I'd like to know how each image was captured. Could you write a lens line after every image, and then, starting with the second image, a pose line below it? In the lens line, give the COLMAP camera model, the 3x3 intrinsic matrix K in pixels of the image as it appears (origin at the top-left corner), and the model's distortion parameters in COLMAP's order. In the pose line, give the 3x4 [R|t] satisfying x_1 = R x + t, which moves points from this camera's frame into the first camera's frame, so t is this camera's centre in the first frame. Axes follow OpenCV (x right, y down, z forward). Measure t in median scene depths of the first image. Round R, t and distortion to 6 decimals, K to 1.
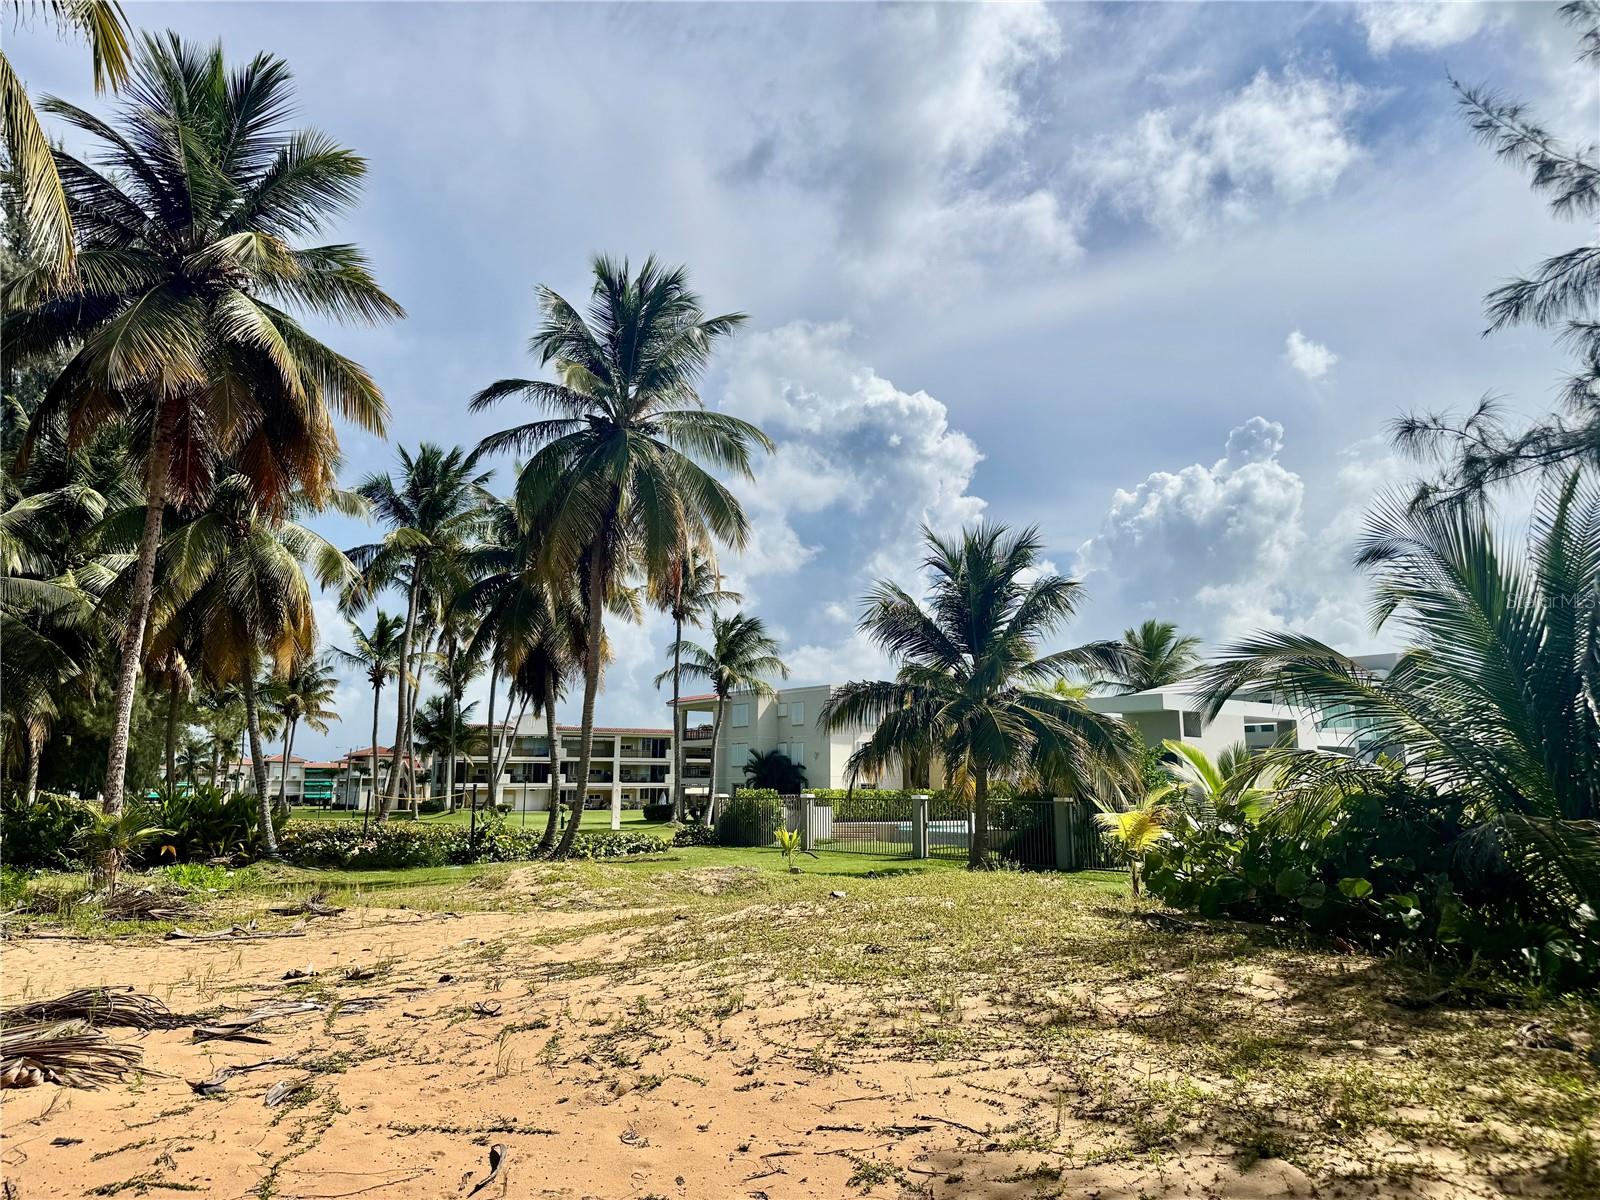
lens RADIAL K [[1064.8, 0, 777.2], [0, 1064.8, 597.1], [0, 0, 1]] dist [0.090722, -0.129942]
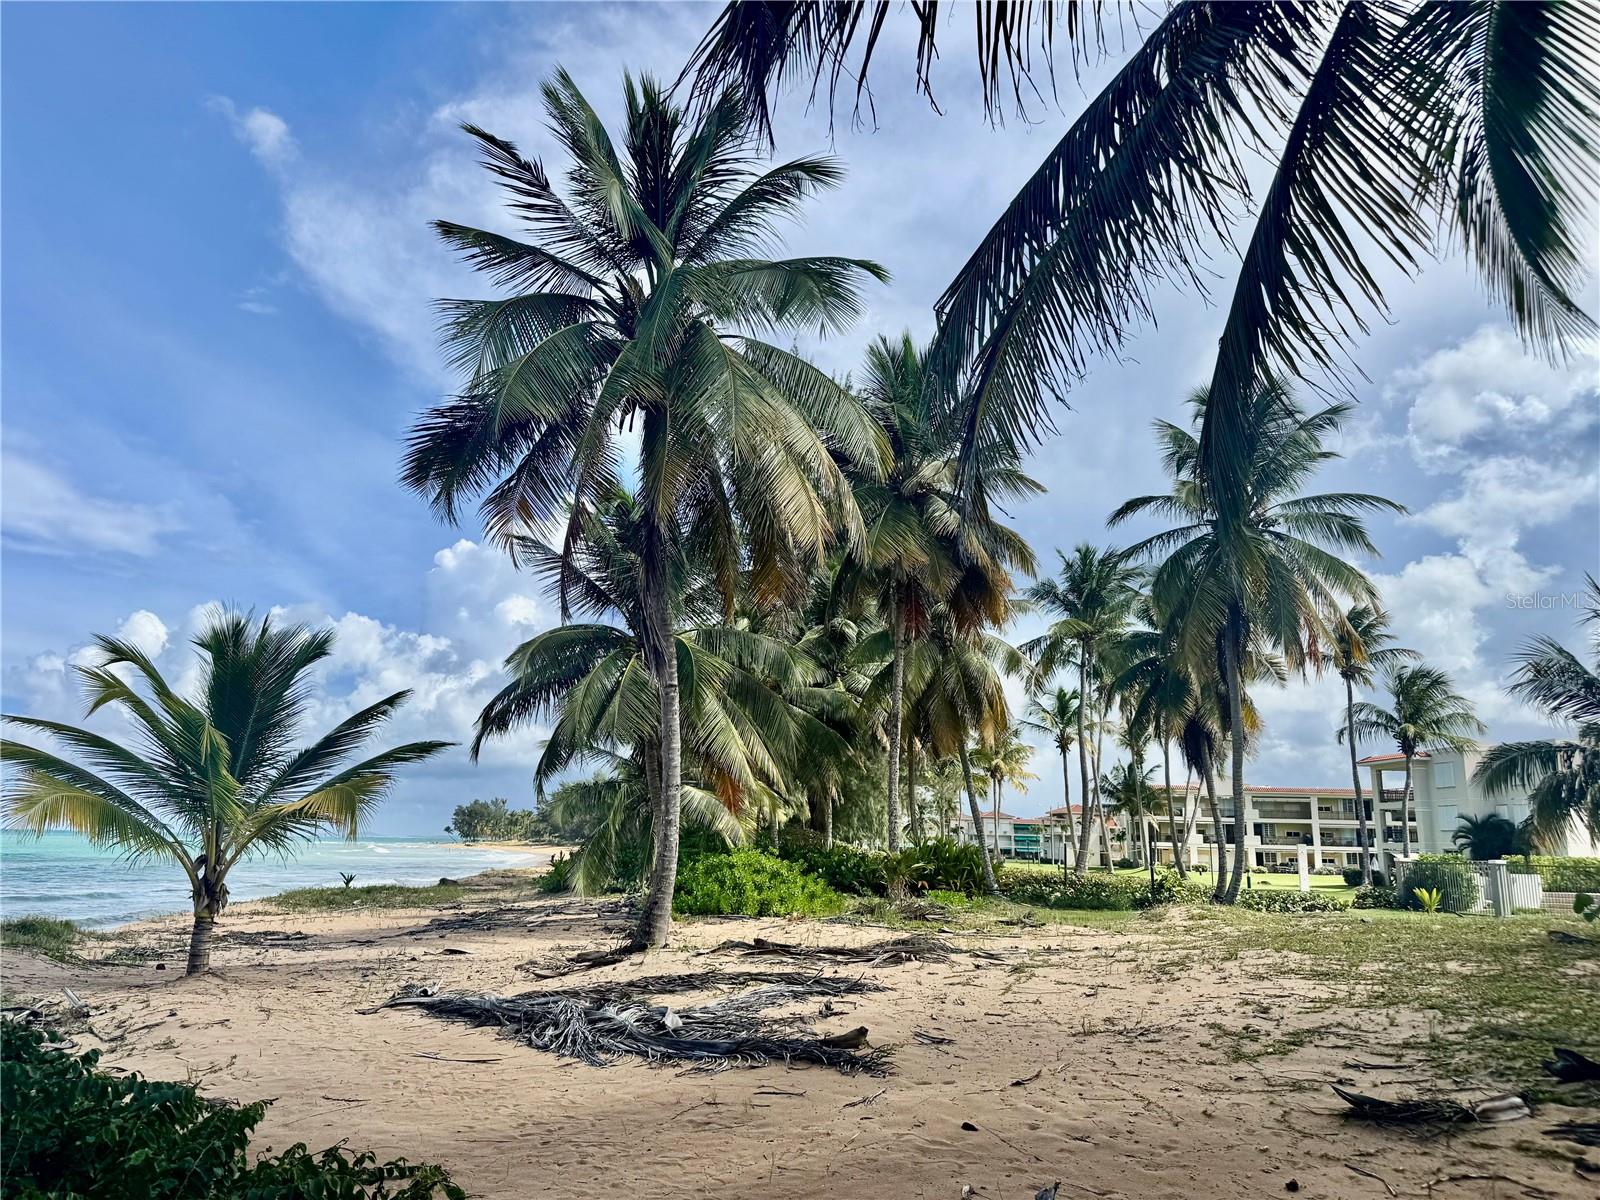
lens RADIAL K [[1064.8, 0, 777.2], [0, 1064.8, 597.1], [0, 0, 1]] dist [0.090722, -0.129942]
pose [[0.813448, -0.111237, -0.570902, 0.074294], [0.081283, 0.993651, -0.077792, -0.026280], [0.575931, 0.016876, 0.817324, -0.163511]]
